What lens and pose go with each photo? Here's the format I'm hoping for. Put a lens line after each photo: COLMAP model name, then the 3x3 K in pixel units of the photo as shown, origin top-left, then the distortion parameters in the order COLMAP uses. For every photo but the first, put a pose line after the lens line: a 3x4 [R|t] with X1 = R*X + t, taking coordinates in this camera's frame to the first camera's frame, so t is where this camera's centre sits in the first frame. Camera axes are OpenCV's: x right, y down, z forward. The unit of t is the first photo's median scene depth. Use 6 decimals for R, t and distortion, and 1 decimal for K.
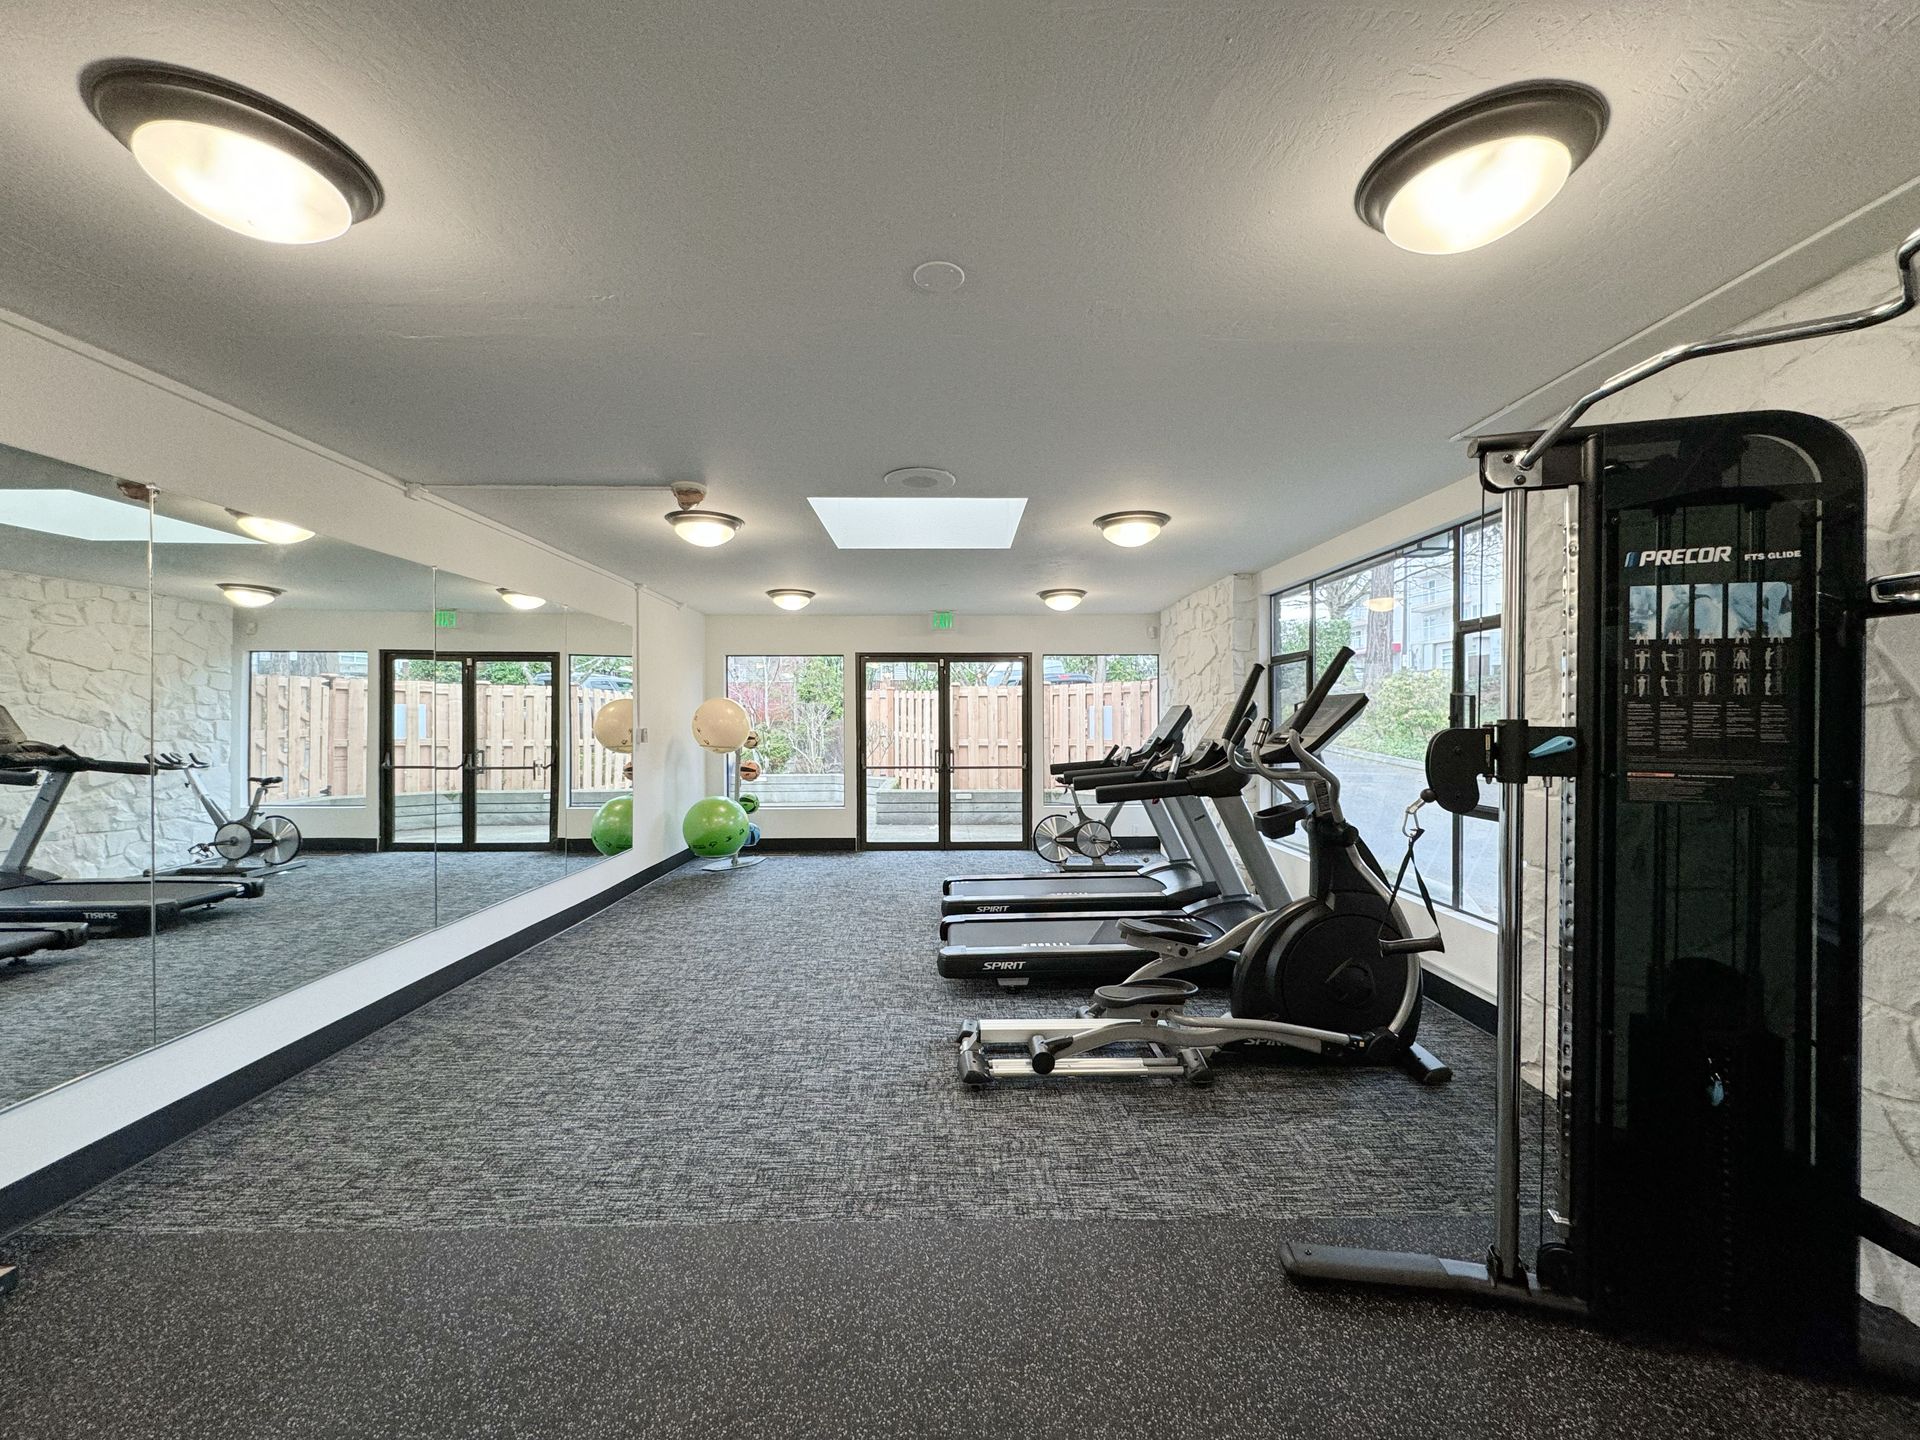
lens RADIAL K [[778.9, 0, 963.2], [0, 778.9, 733.0], [0, 0, 1]] dist [0.000901, 0.000087]
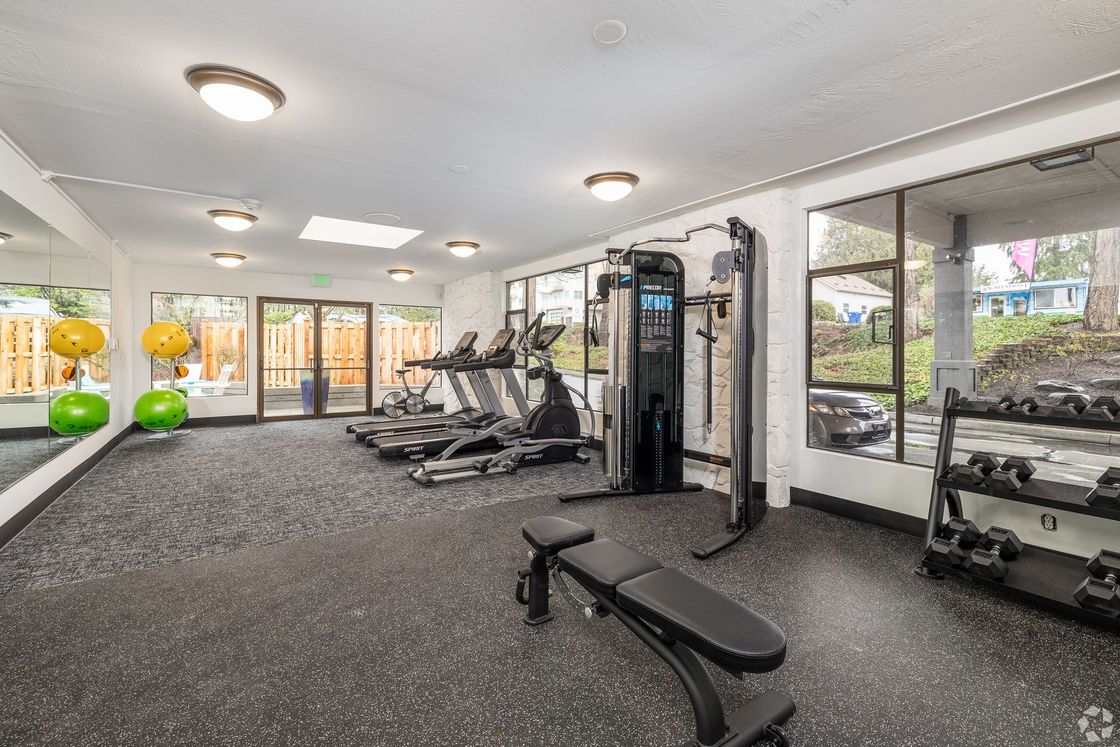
lens RADIAL K [[490.7, 0, 560.0], [0, 490.7, 373.5], [0, 0, 1]] dist [0.002344, 0.000160]
pose [[0.840257, -0.021189, 0.541774, -0.511240], [0.005249, 0.999507, 0.030951, 0.078782], [-0.542162, -0.023163, 0.839954, -0.523291]]
